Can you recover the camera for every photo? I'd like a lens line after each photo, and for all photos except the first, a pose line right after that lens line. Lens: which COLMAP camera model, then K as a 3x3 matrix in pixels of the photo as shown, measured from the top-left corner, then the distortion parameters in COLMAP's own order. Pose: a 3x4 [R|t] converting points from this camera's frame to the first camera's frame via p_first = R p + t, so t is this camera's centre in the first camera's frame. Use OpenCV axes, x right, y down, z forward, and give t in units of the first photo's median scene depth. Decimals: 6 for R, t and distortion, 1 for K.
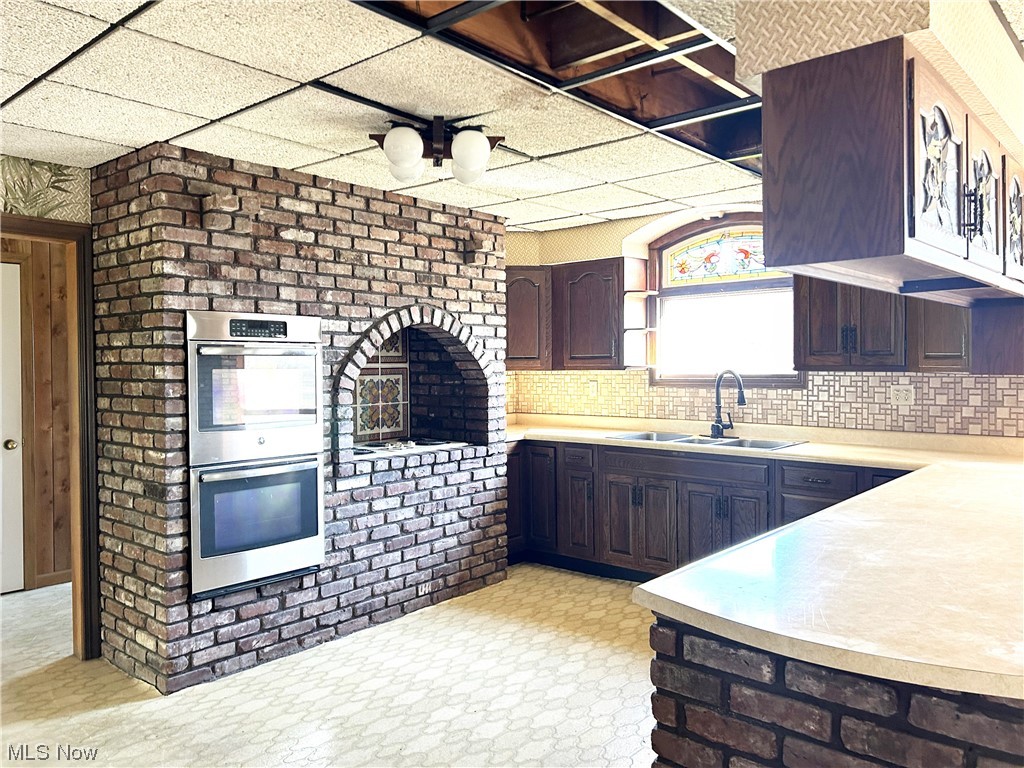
lens RADIAL K [[767.9, 0, 514.9], [0, 767.9, 380.5], [0, 0, 1]] dist [0.058874, -0.077058]
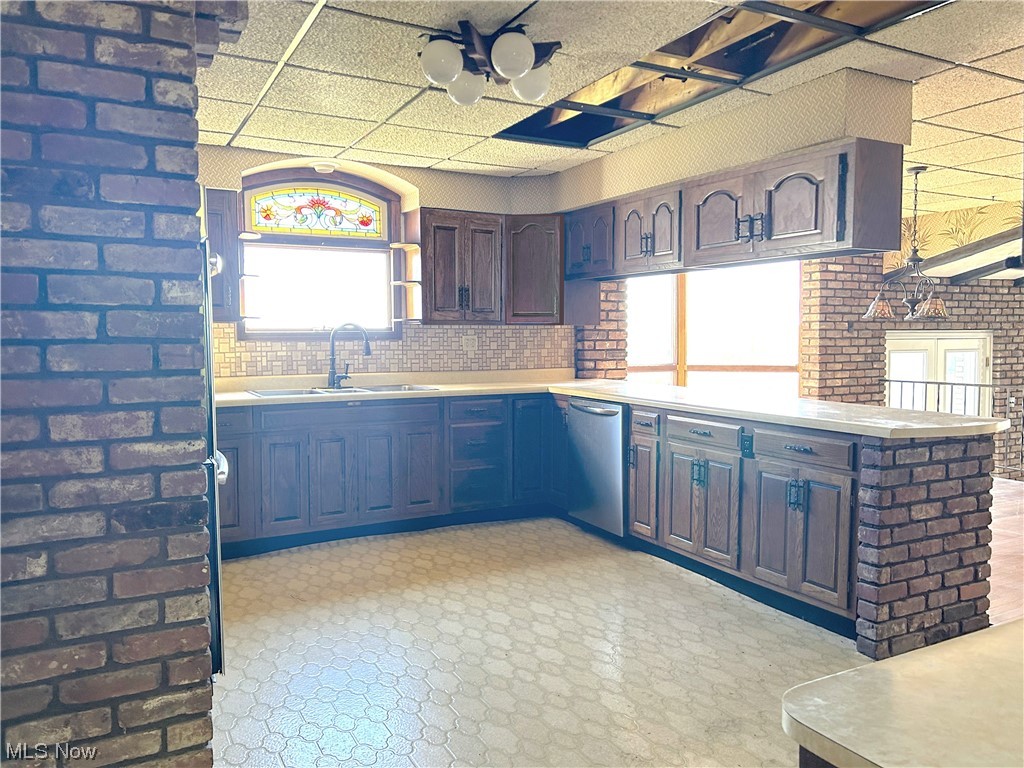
lens RADIAL K [[767.9, 0, 520.5], [0, 767.9, 382.5], [0, 0, 1]] dist [0.058874, -0.077058]
pose [[0.352827, -0.053421, 0.934162, -0.684777], [0.022272, 0.998565, 0.048692, 0.024088], [-0.935423, 0.003625, 0.353511, 0.458879]]
